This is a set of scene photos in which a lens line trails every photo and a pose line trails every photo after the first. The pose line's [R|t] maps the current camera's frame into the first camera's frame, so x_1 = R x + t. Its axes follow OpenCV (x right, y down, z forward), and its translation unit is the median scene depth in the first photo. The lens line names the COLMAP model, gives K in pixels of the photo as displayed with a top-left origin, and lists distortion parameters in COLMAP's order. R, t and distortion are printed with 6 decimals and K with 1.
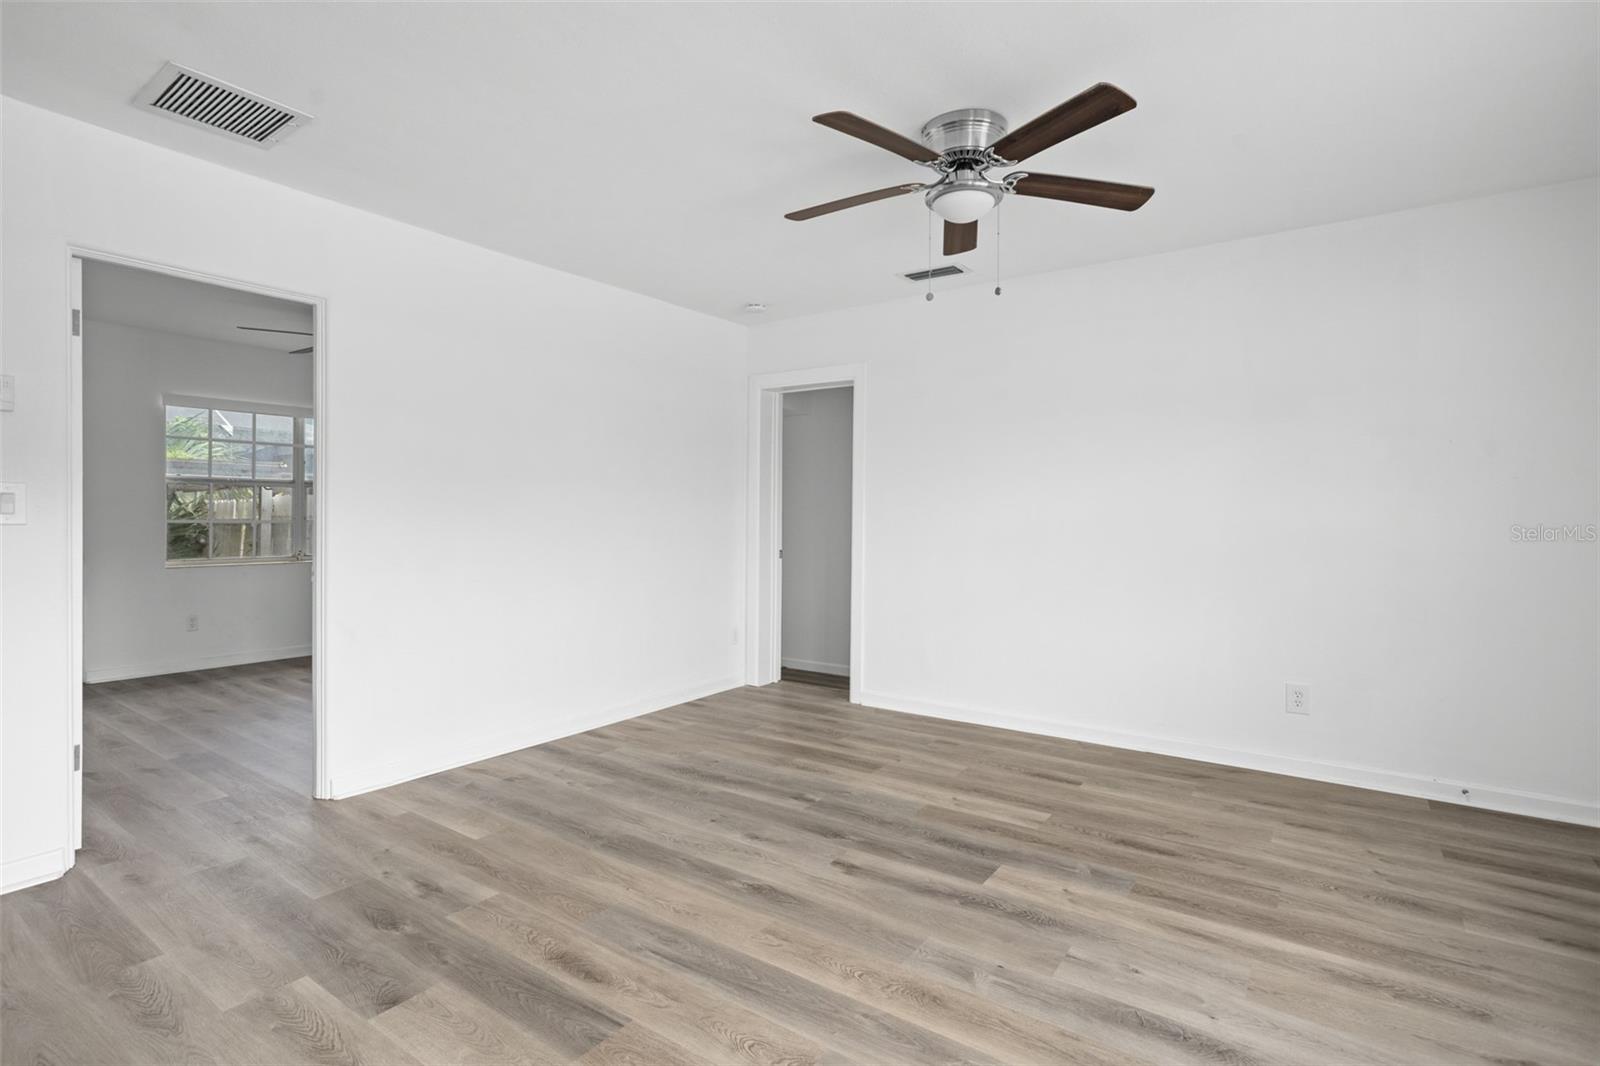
lens RADIAL K [[777.0, 0, 800.4], [0, 777.0, 536.8], [0, 0, 1]] dist [-0.024700, 0.013368]
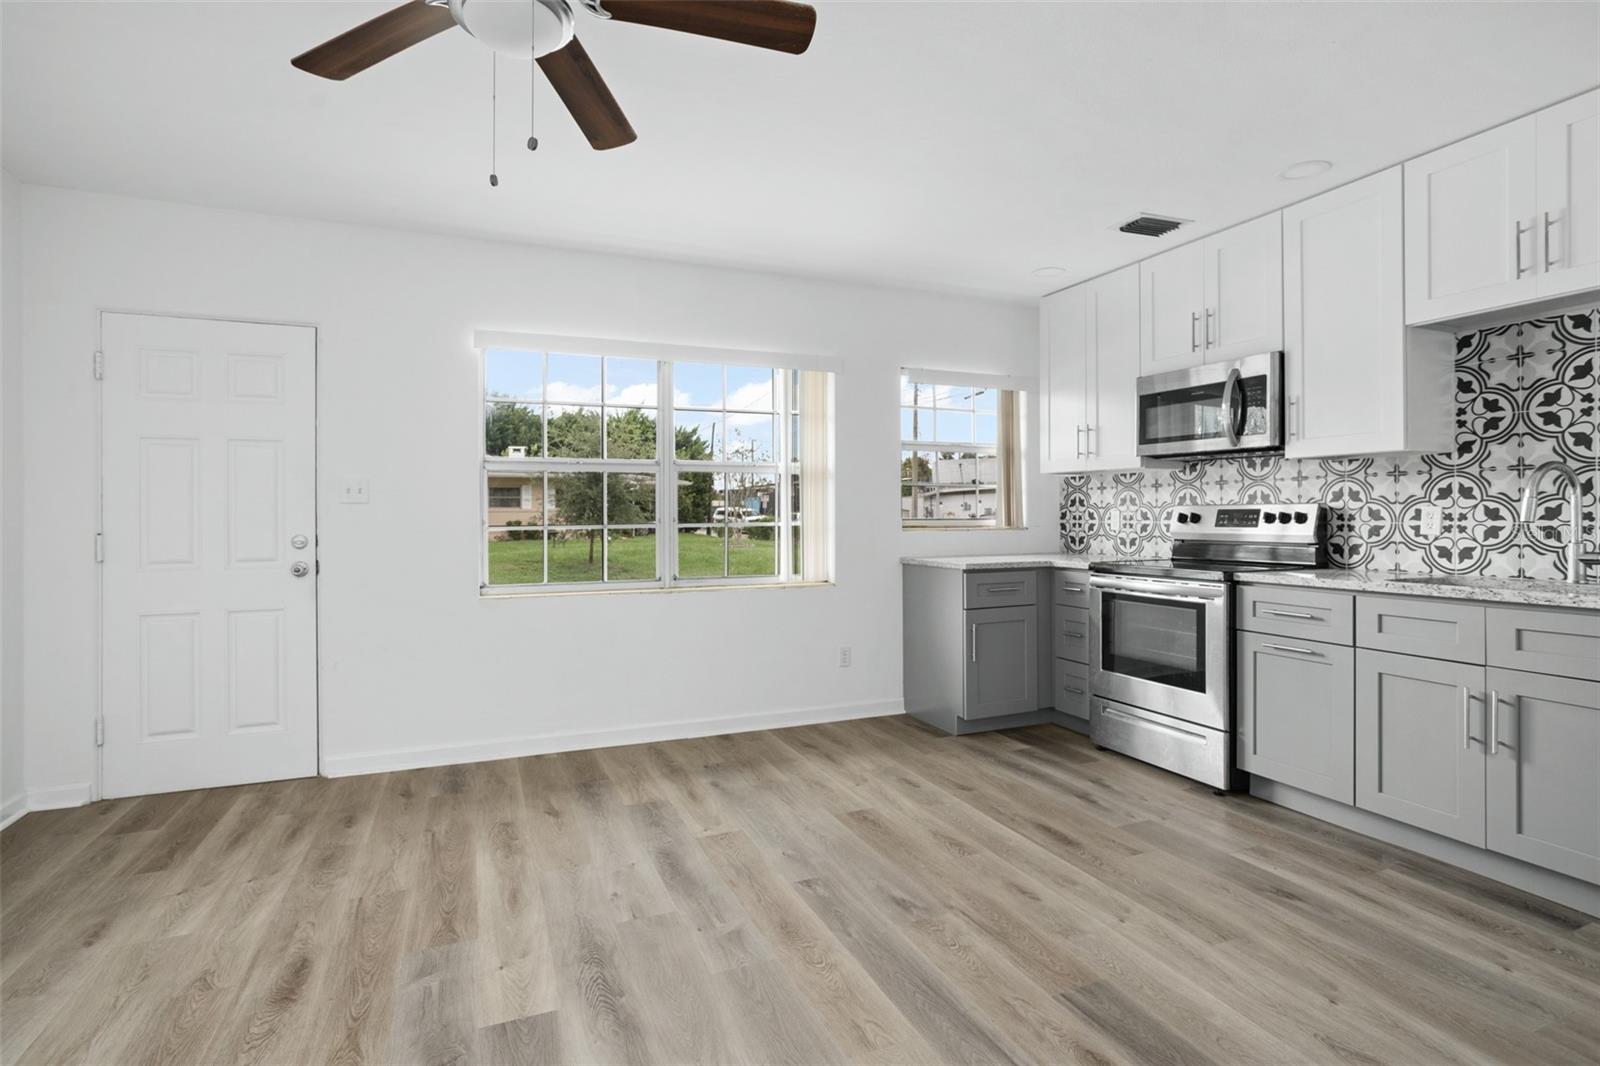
lens RADIAL K [[777.0, 0, 797.9], [0, 777.0, 520.1], [0, 0, 1]] dist [-0.024700, 0.013368]
pose [[-0.850076, -0.005937, 0.526626, -0.347170], [0.011623, 0.999481, 0.030030, -0.035060], [-0.526531, 0.031649, -0.849567, 1.508249]]
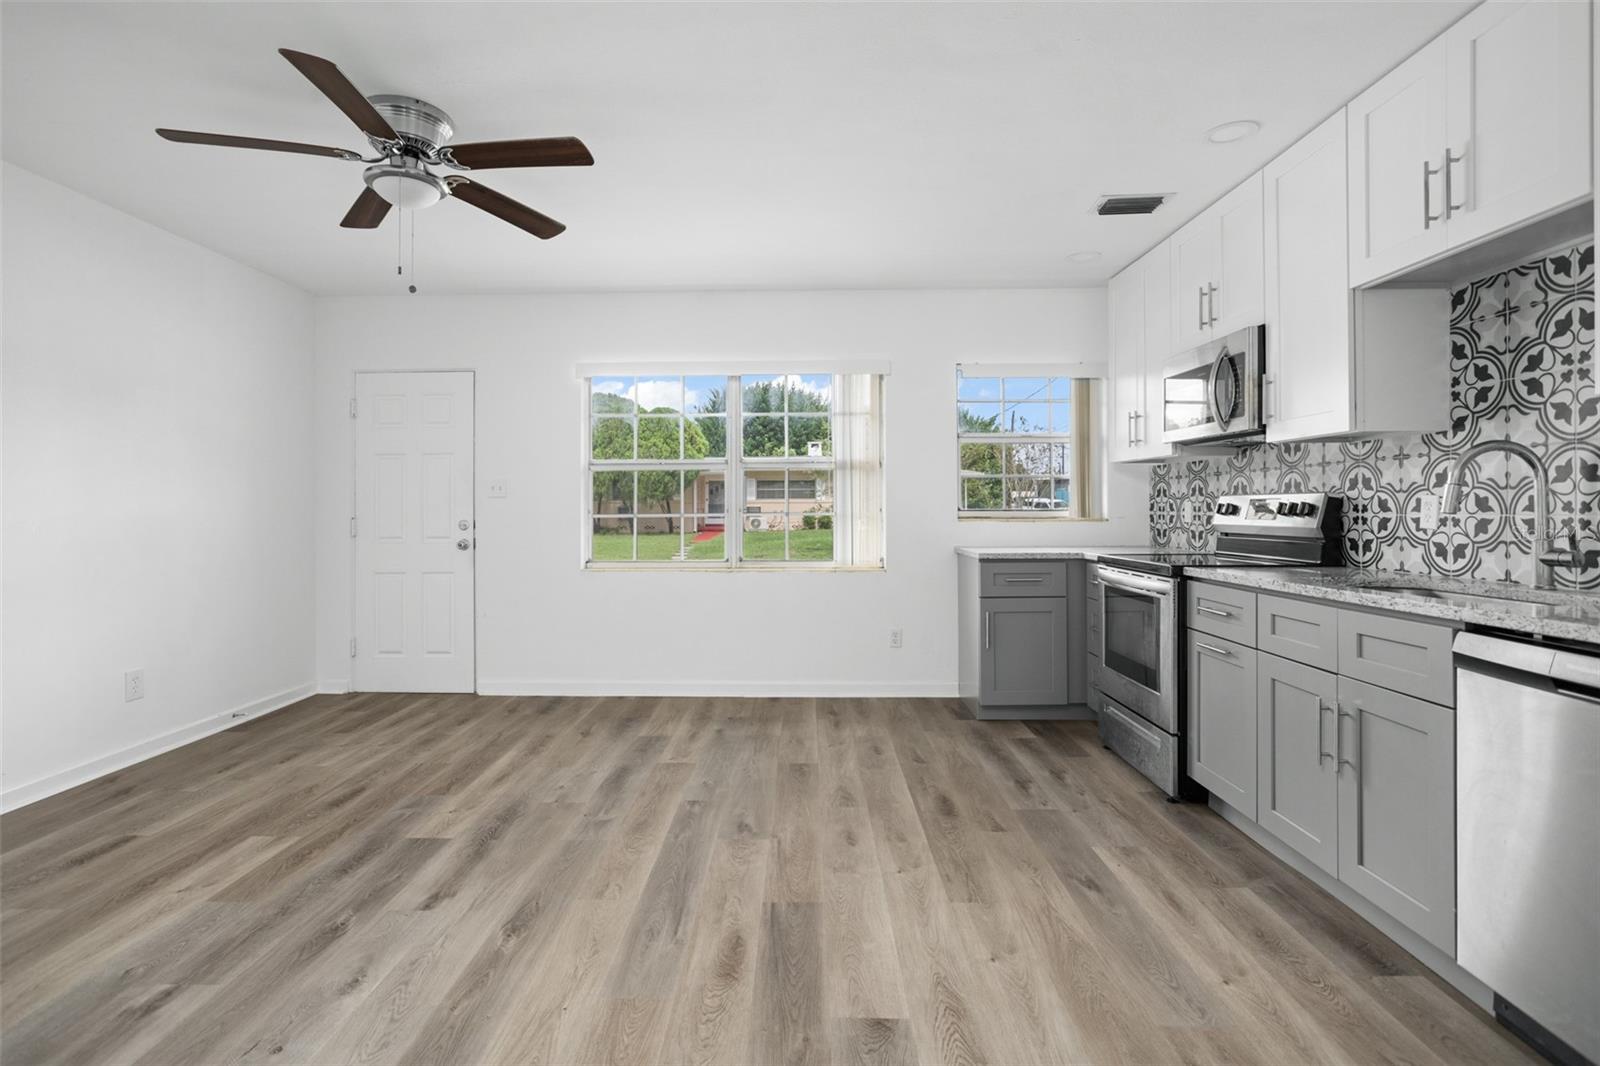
lens RADIAL K [[777.0, 0, 790.2], [0, 777.0, 516.0], [0, 0, 1]] dist [-0.024700, 0.013368]
pose [[-0.563124, -0.012589, 0.826276, -0.944614], [0.020970, 0.999344, 0.029518, -0.028963], [-0.826106, 0.033950, -0.562491, 1.222082]]
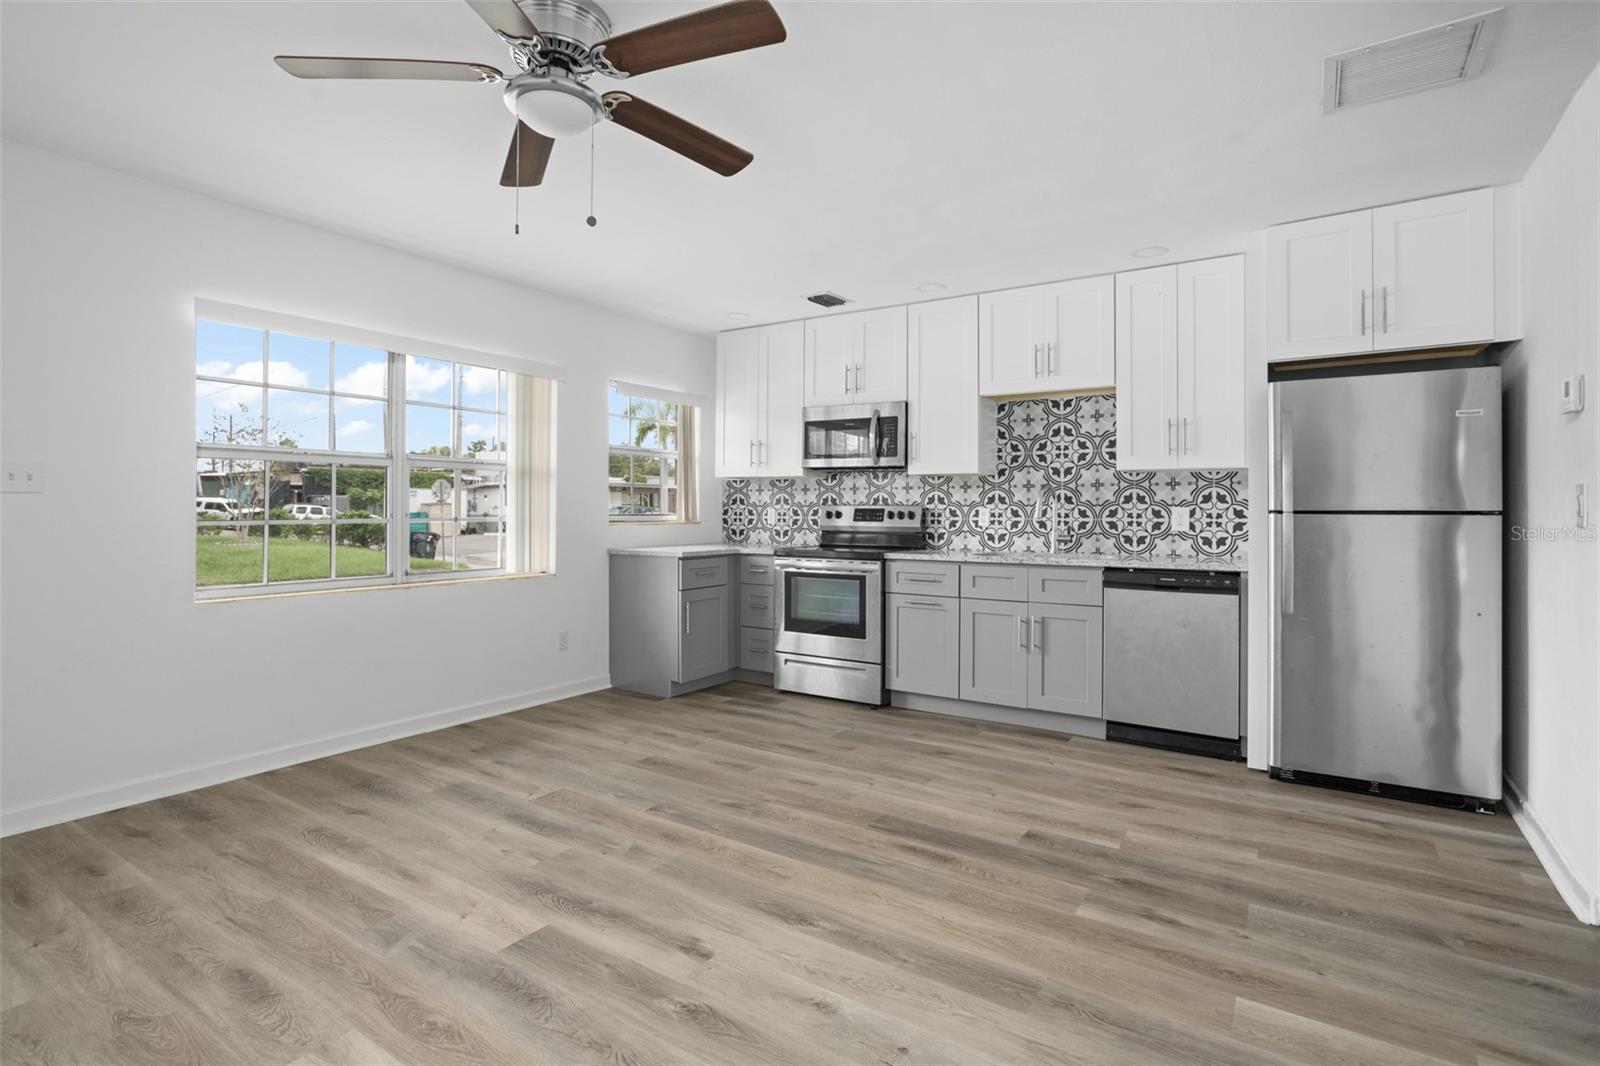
lens RADIAL K [[777.0, 0, 796.4], [0, 777.0, 519.0], [0, 0, 1]] dist [-0.024700, 0.013368]
pose [[-0.999496, -0.009537, -0.030263, -0.017115], [-0.010639, 0.999279, 0.036449, -0.048839], [0.029894, 0.036752, -0.998877, 1.898719]]
